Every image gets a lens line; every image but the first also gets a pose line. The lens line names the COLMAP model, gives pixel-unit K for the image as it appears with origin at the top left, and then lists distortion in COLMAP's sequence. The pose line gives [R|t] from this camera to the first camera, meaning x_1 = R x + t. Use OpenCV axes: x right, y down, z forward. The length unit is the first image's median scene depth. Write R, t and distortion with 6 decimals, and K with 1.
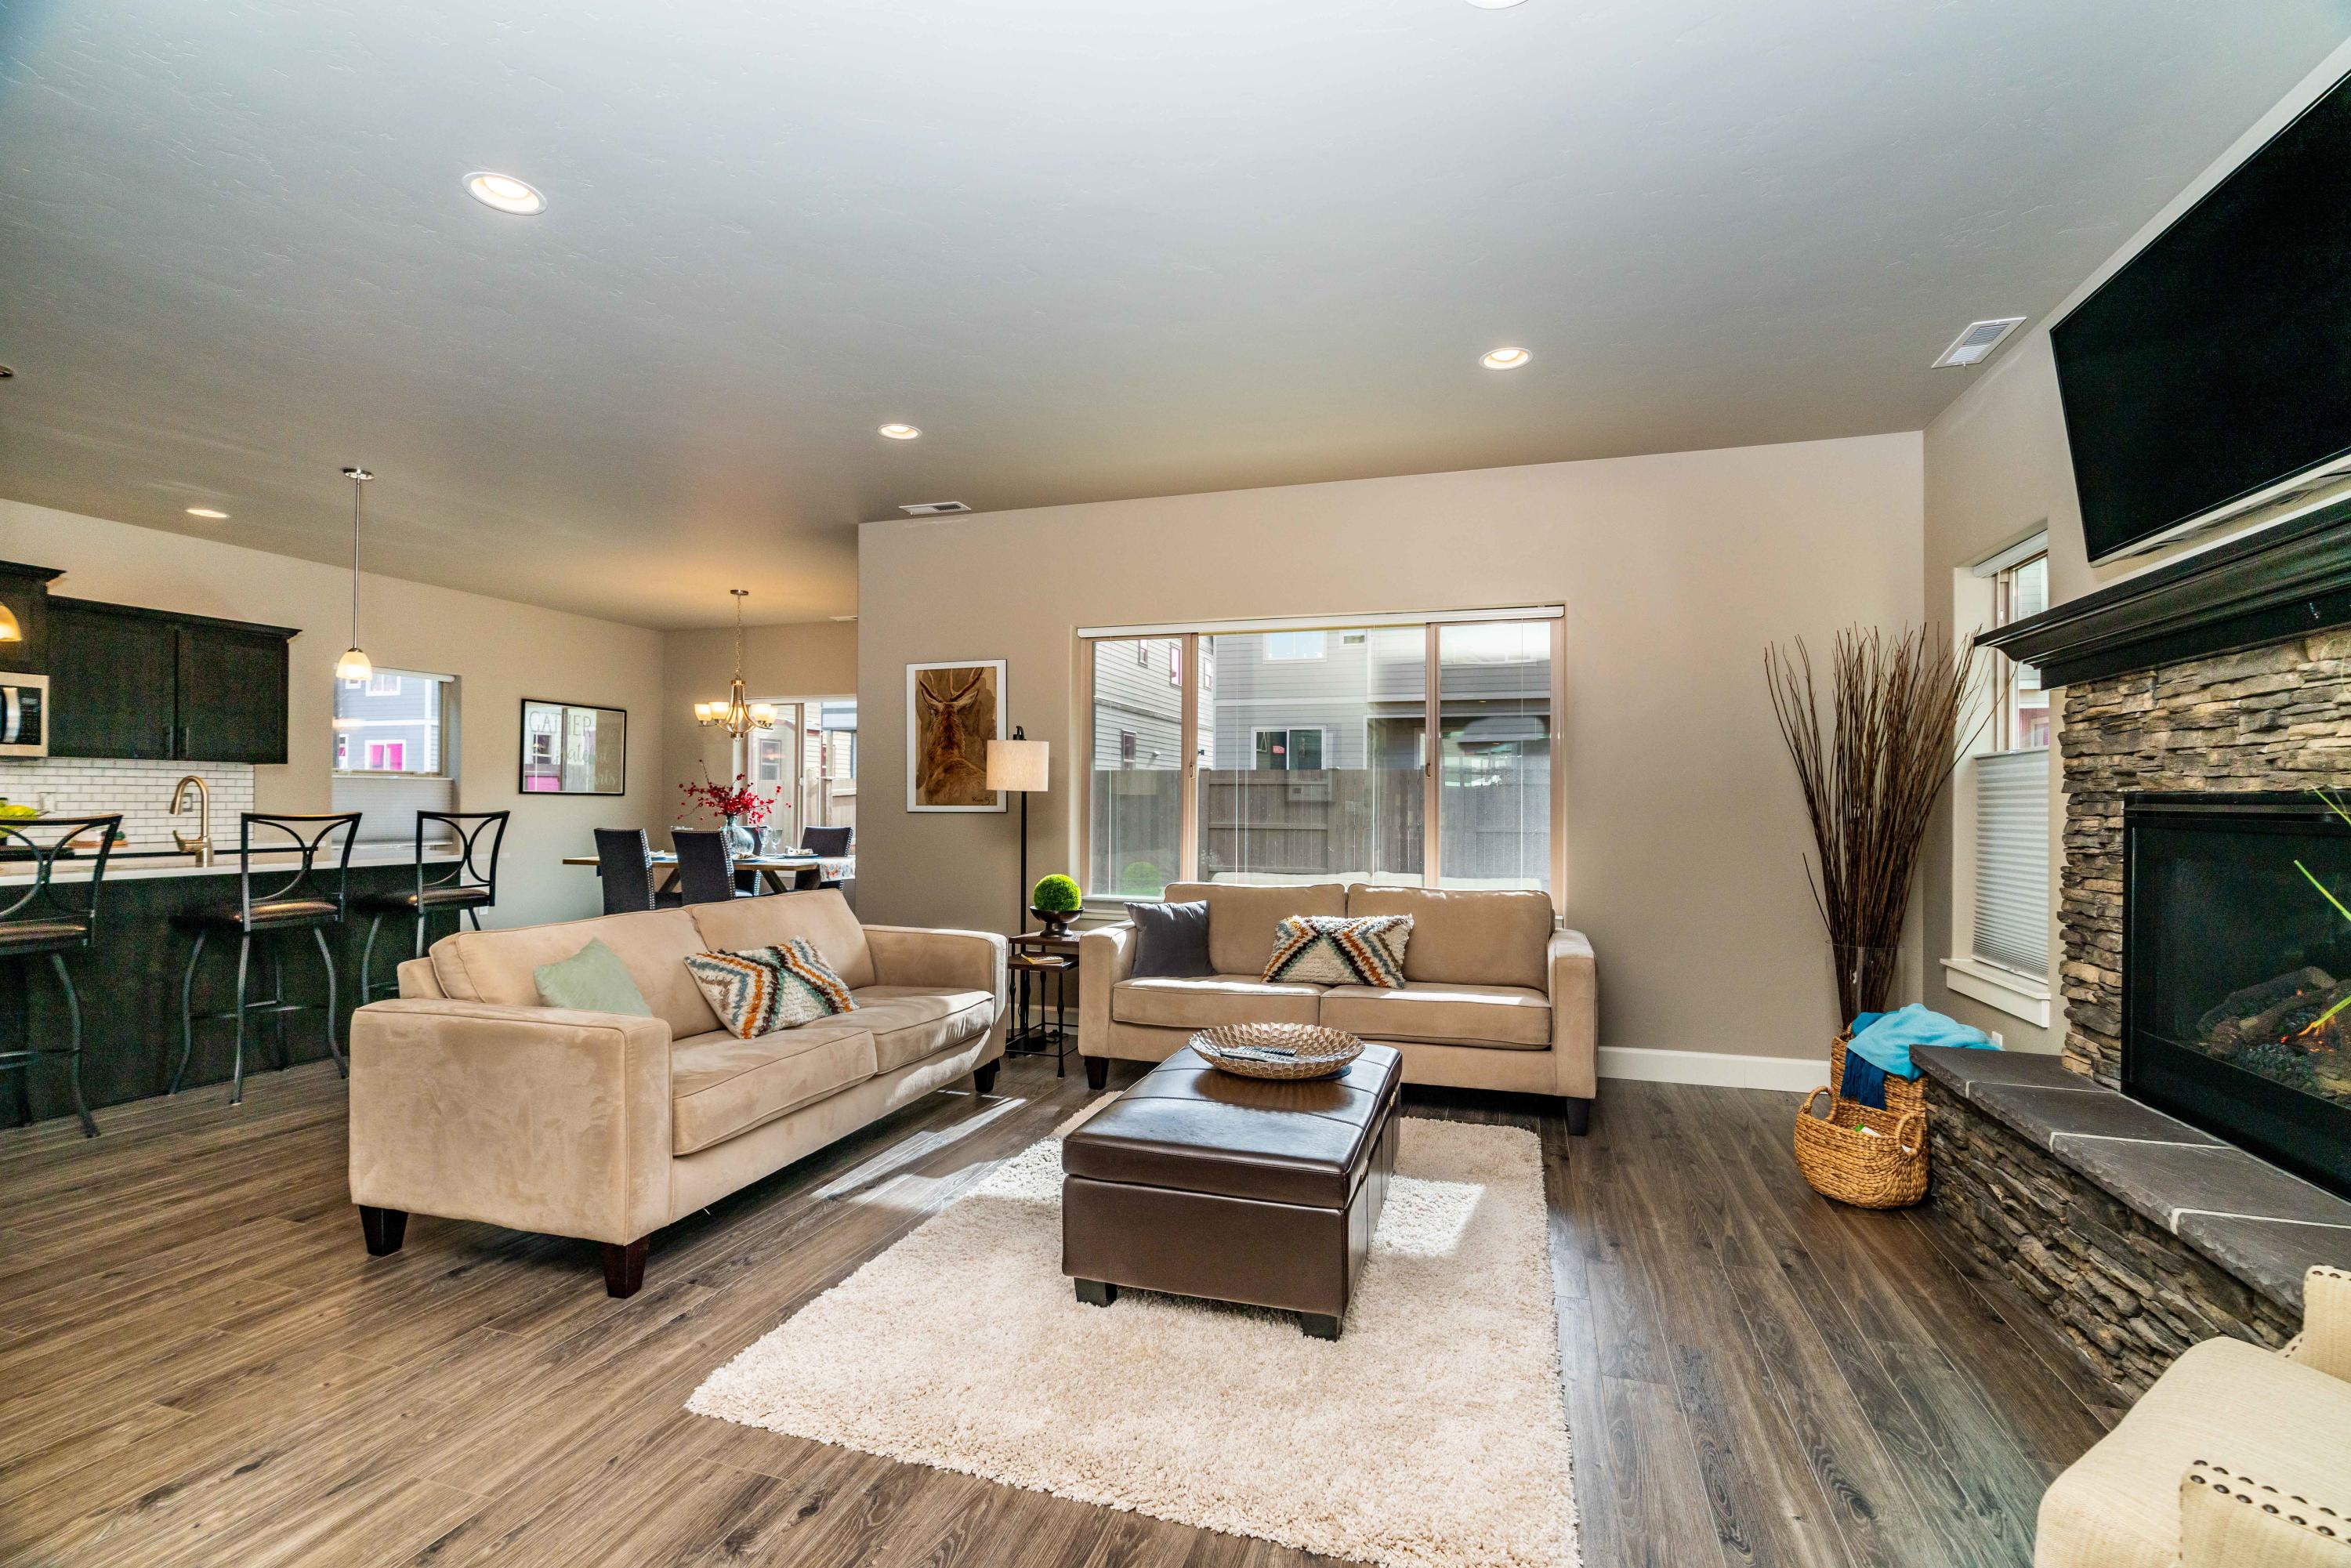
lens RADIAL K [[1057.1, 0, 1184.4], [0, 1057.1, 802.3], [0, 0, 1]] dist [-0.006463, 0.003710]
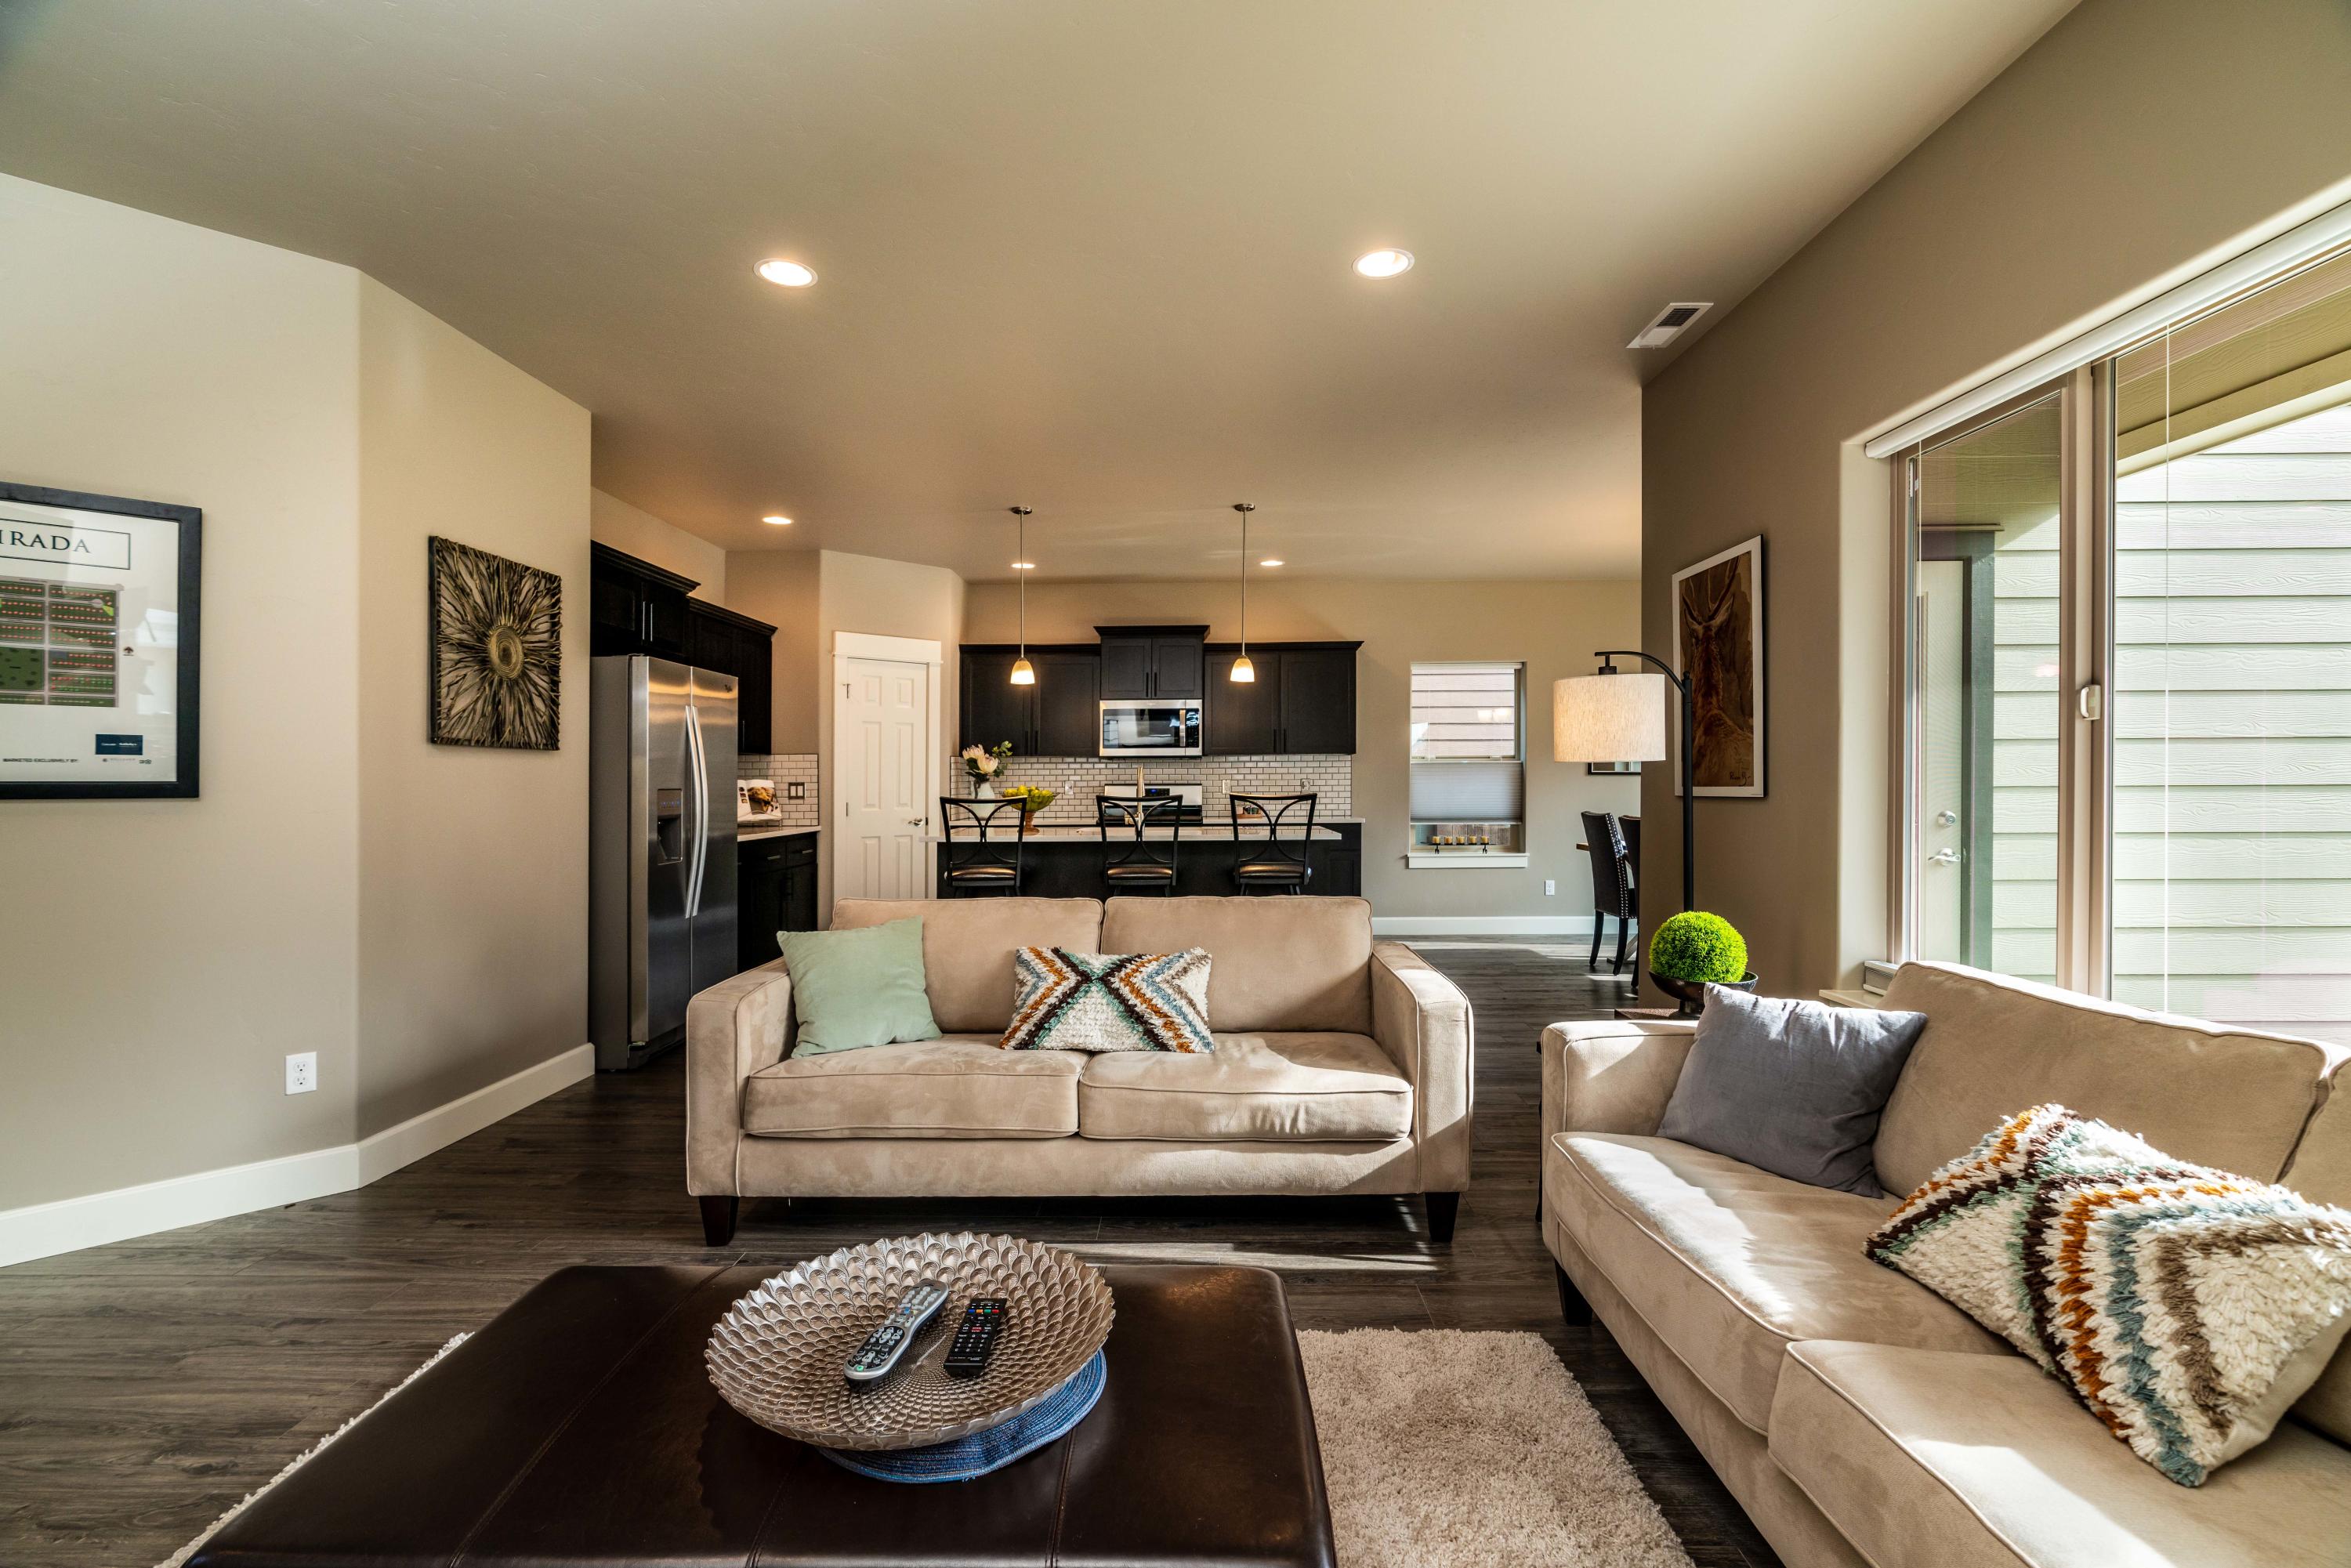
lens RADIAL K [[1057.1, 0, 1159.5], [0, 1057.1, 780.4], [0, 0, 1]] dist [-0.006463, 0.003710]
pose [[0.281240, -0.008733, -0.959598, 0.368588], [0.009469, 0.999935, -0.006325, 0.000400], [0.959591, -0.007307, 0.281304, 0.647120]]
